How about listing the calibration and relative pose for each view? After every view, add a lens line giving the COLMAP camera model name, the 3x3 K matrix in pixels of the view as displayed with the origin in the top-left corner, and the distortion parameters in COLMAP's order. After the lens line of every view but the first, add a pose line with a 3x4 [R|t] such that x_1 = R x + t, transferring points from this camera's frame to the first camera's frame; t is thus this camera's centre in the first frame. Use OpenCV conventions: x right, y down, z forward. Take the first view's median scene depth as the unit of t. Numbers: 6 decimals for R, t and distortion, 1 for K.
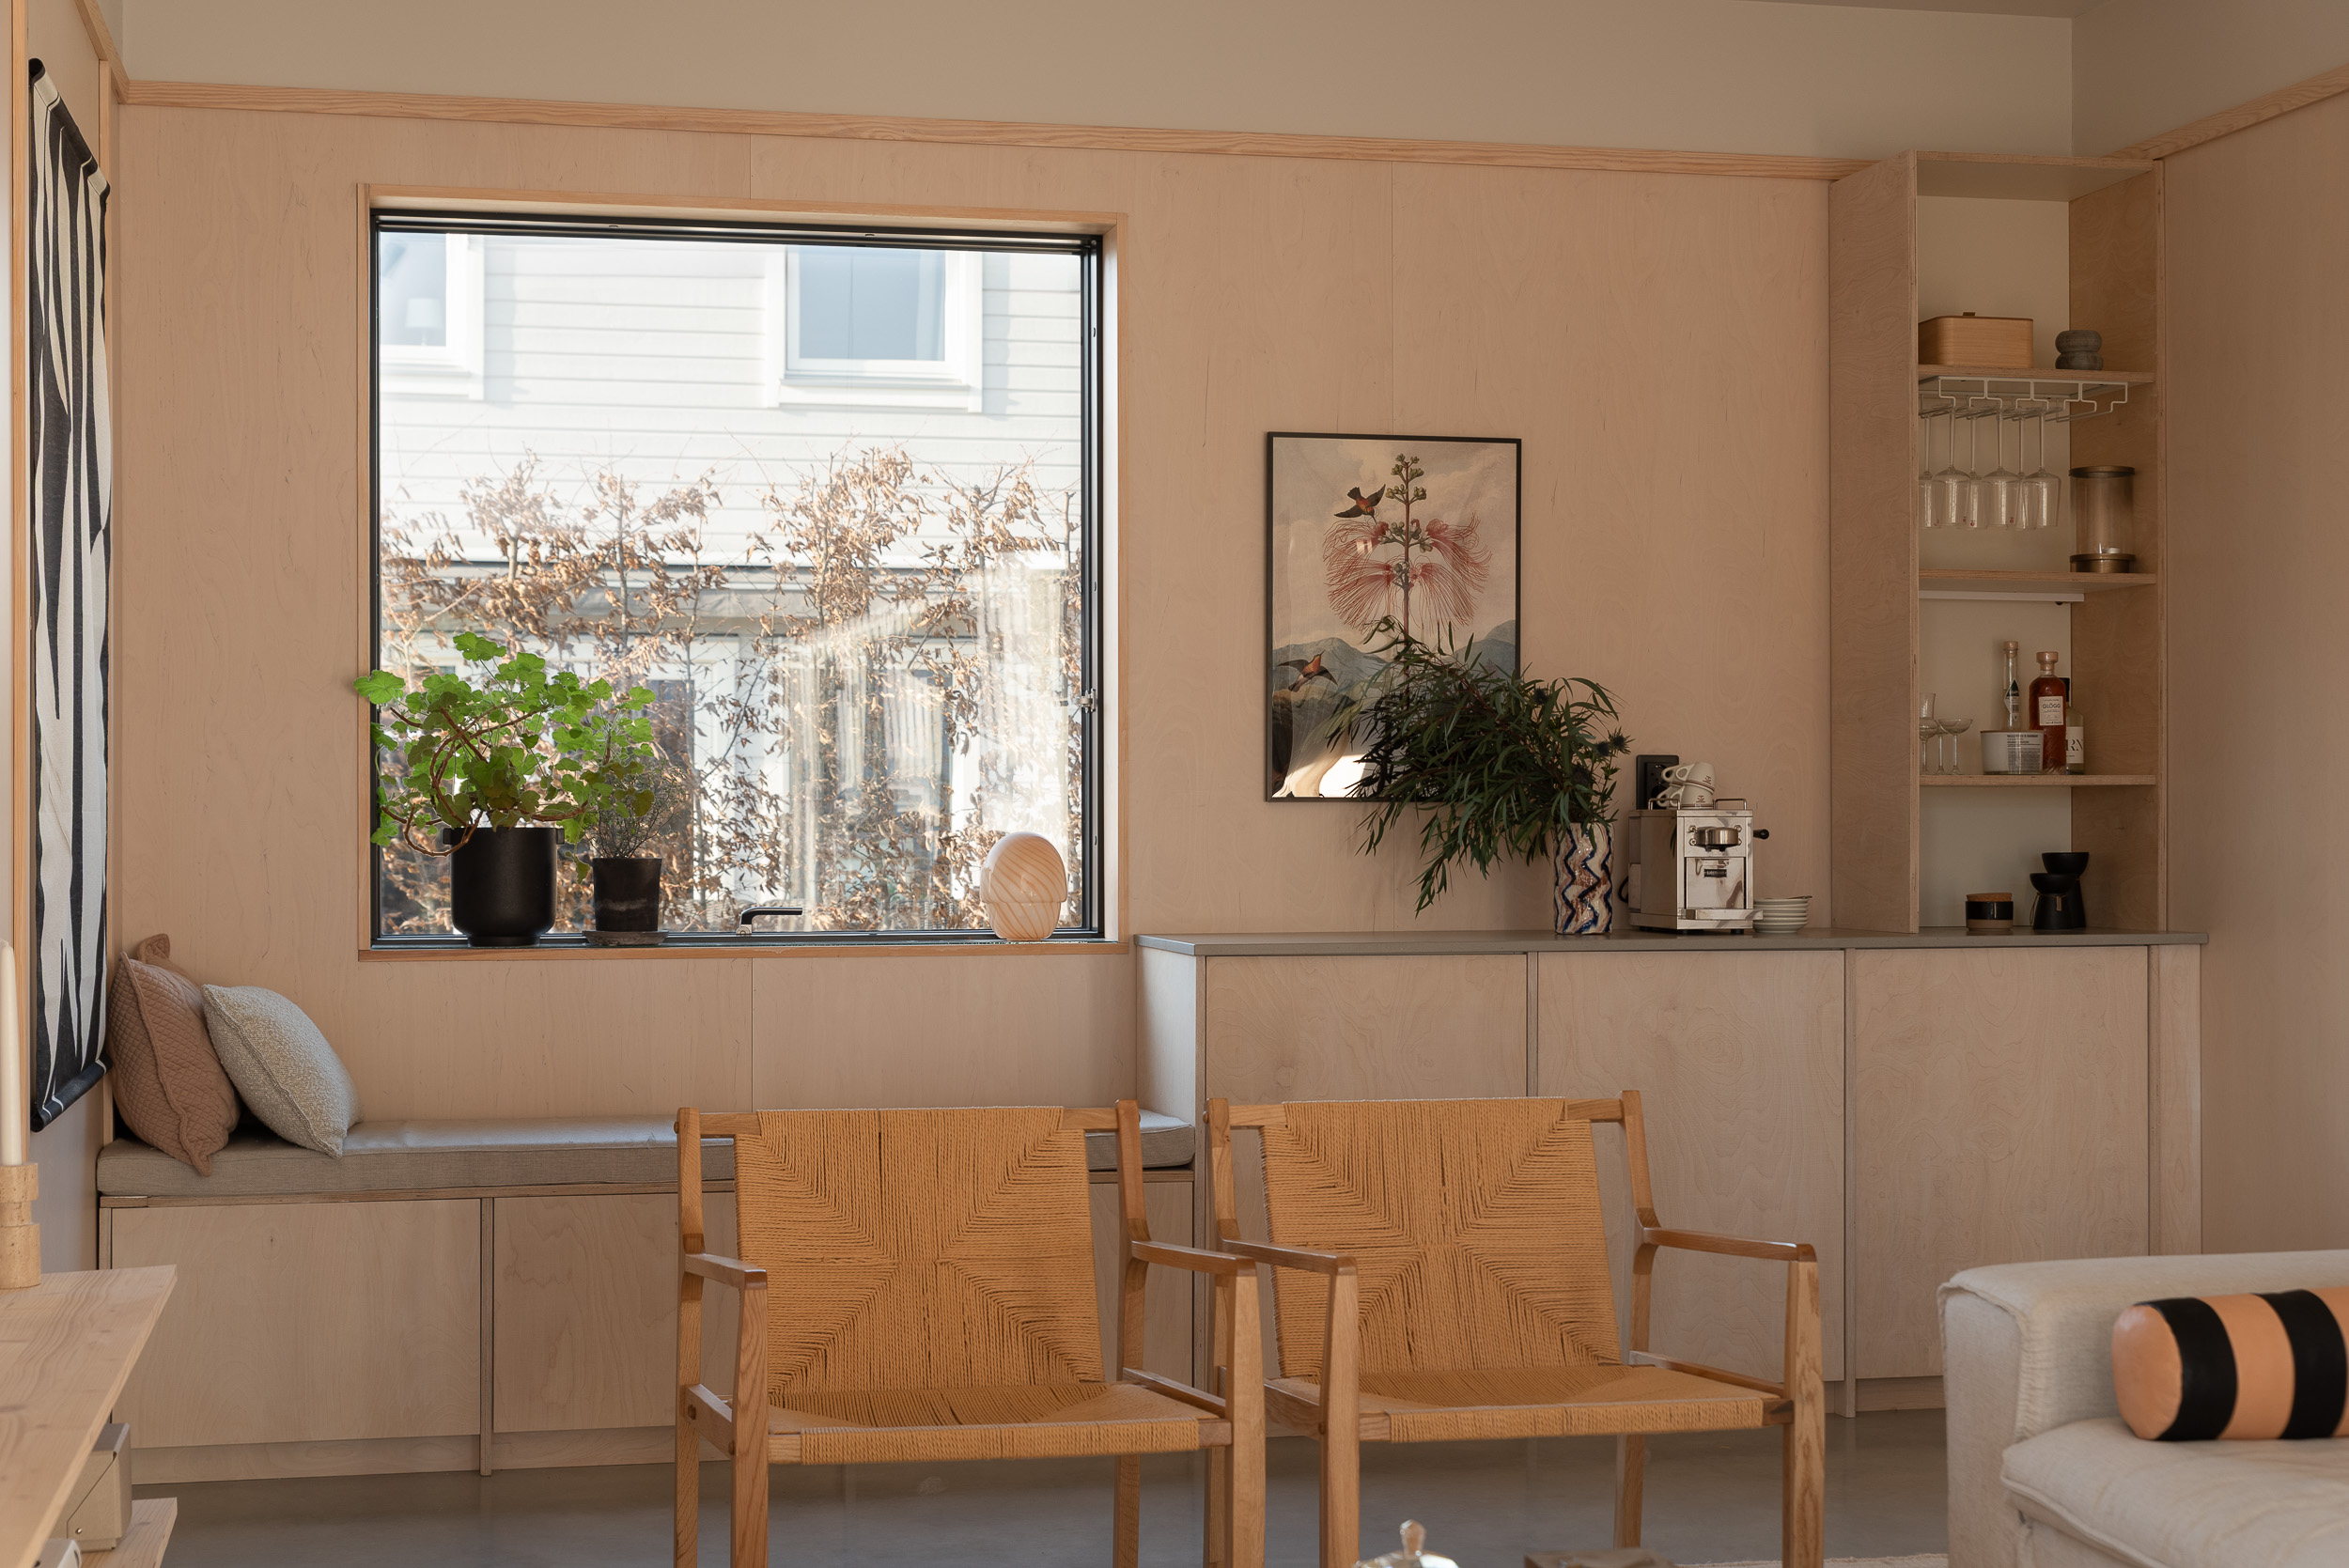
lens RADIAL K [[3686.5, 0, 1174.5], [0, 3686.5, 784.0], [0, 0, 1]] dist [-0.000096, -0.001457]
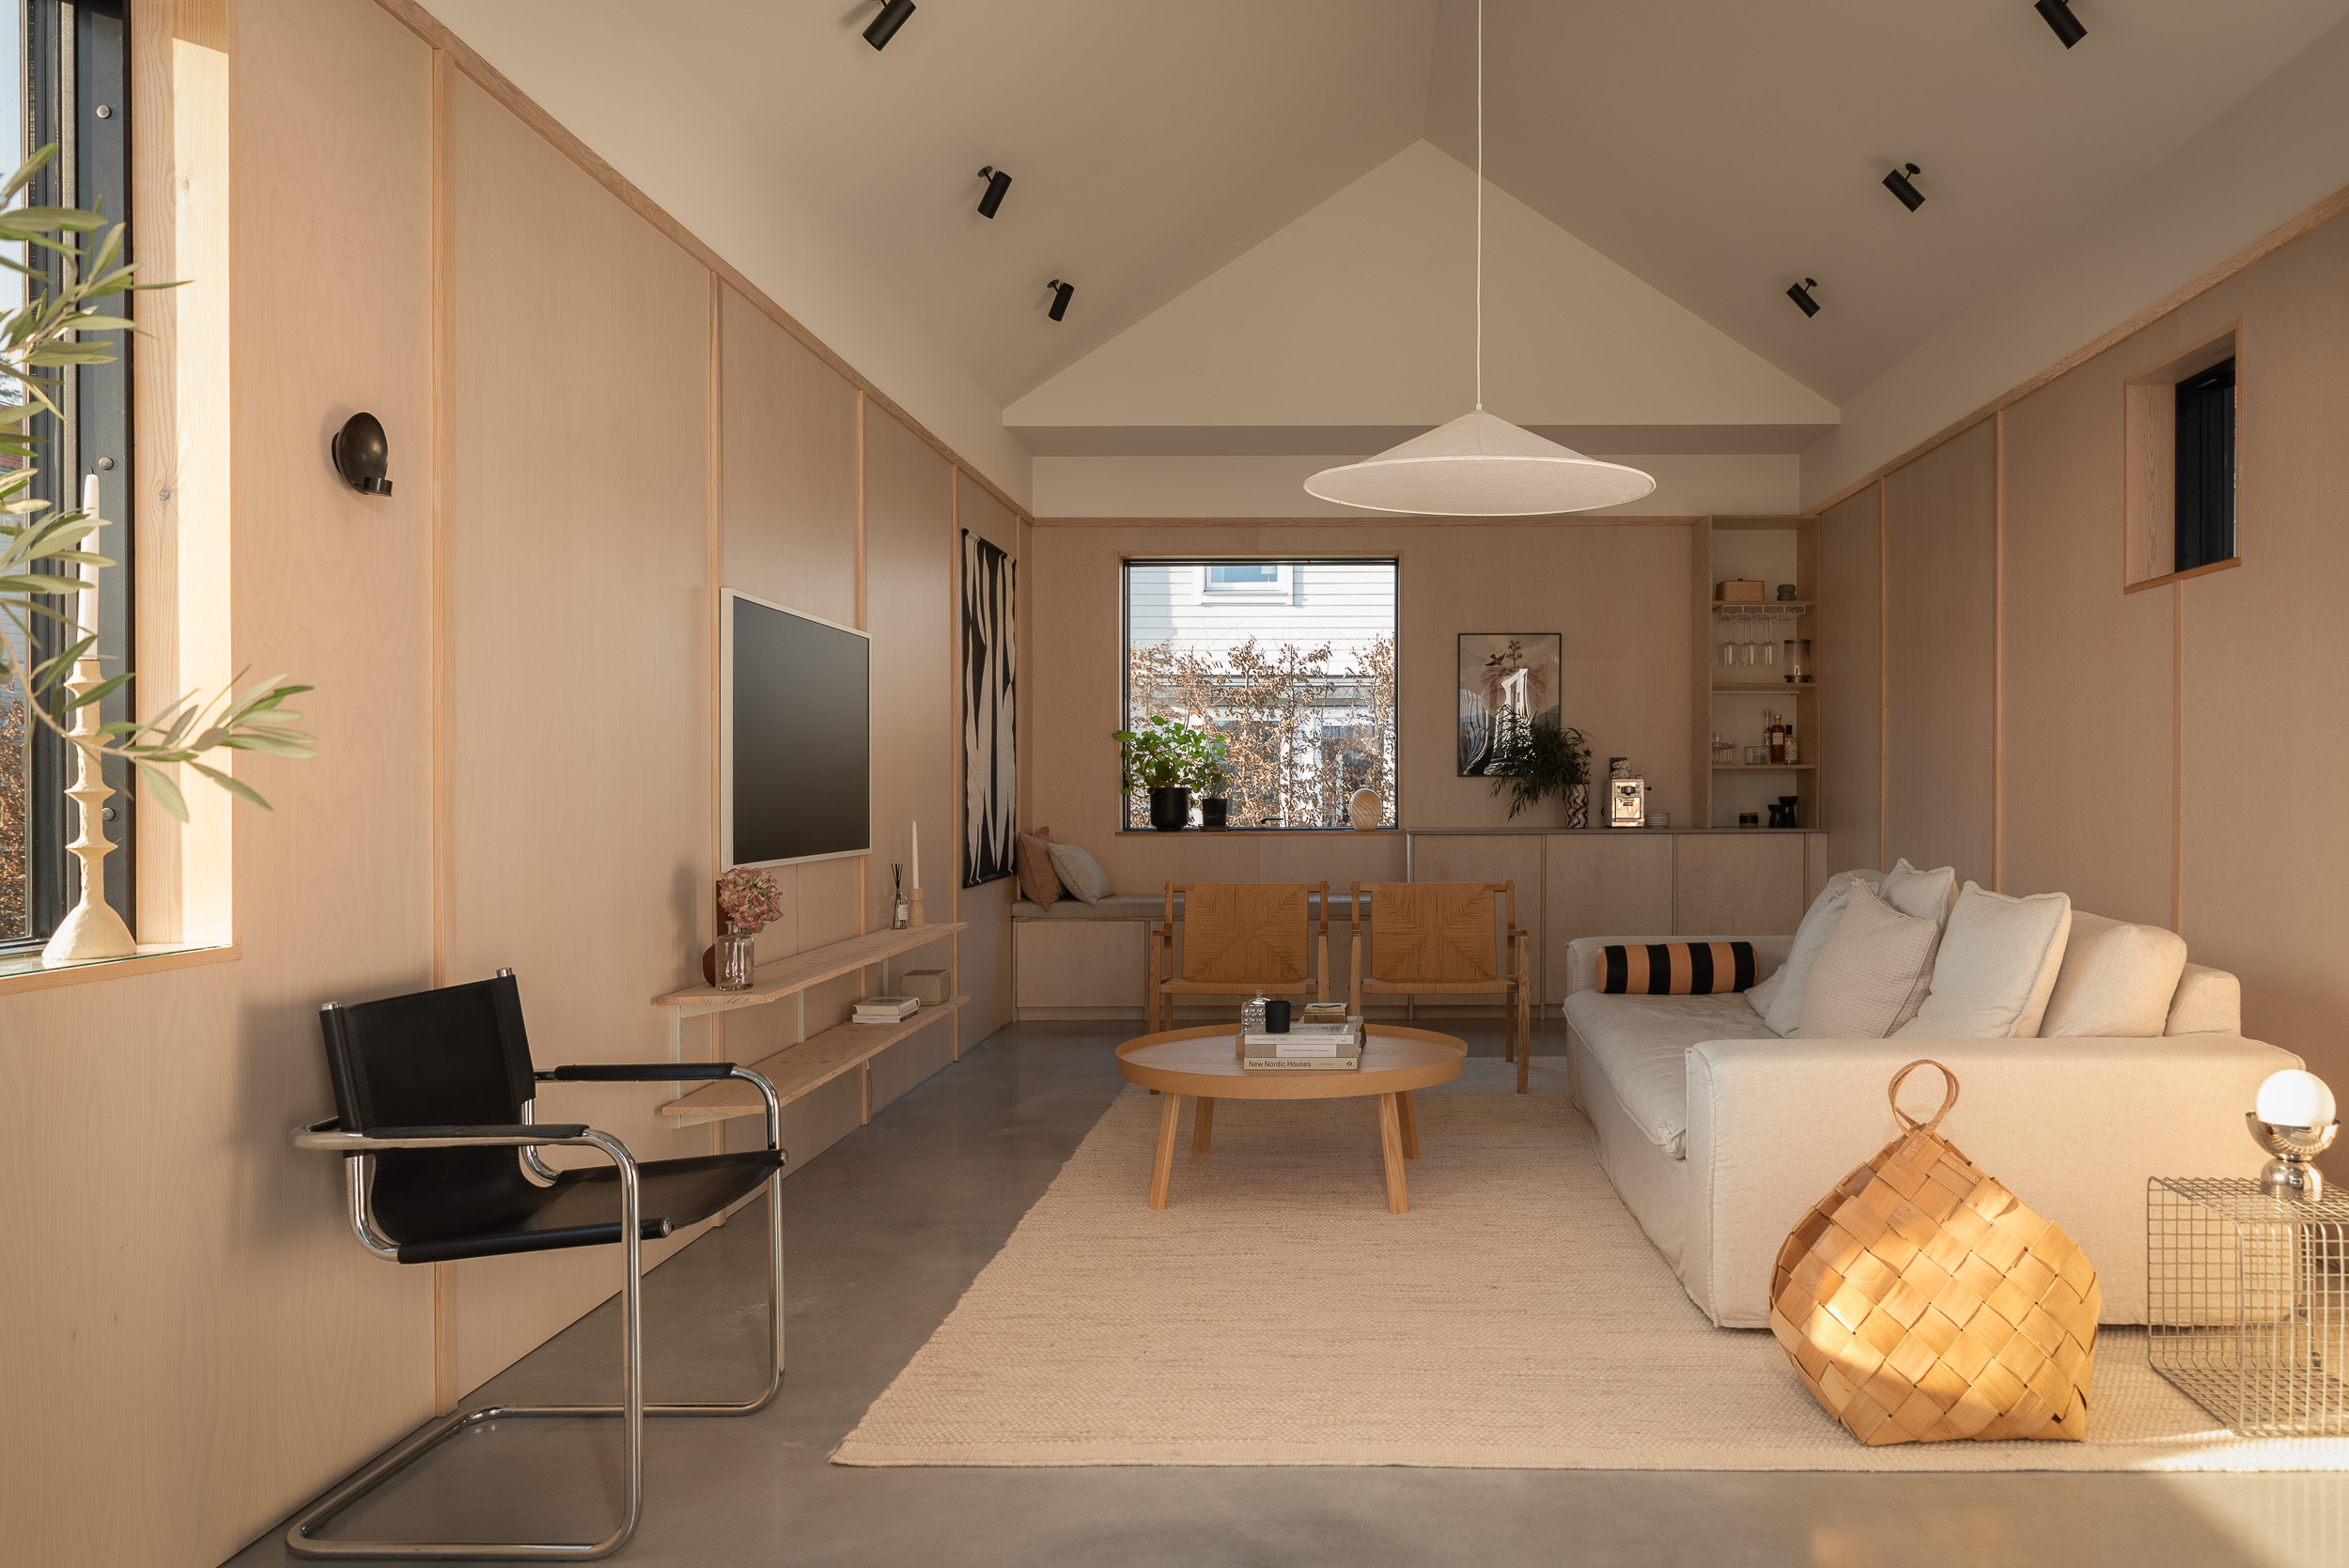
lens RADIAL K [[1565.5, 0, 1174.5], [0, 1565.5, 784.0], [0, 0, 1]] dist [0.004451, 0.000958]
pose [[0.971973, -0.002859, -0.235076, 0.094864], [0.004716, 0.999962, 0.007338, 0.000821], [0.235046, -0.008240, 0.971949, -0.118199]]
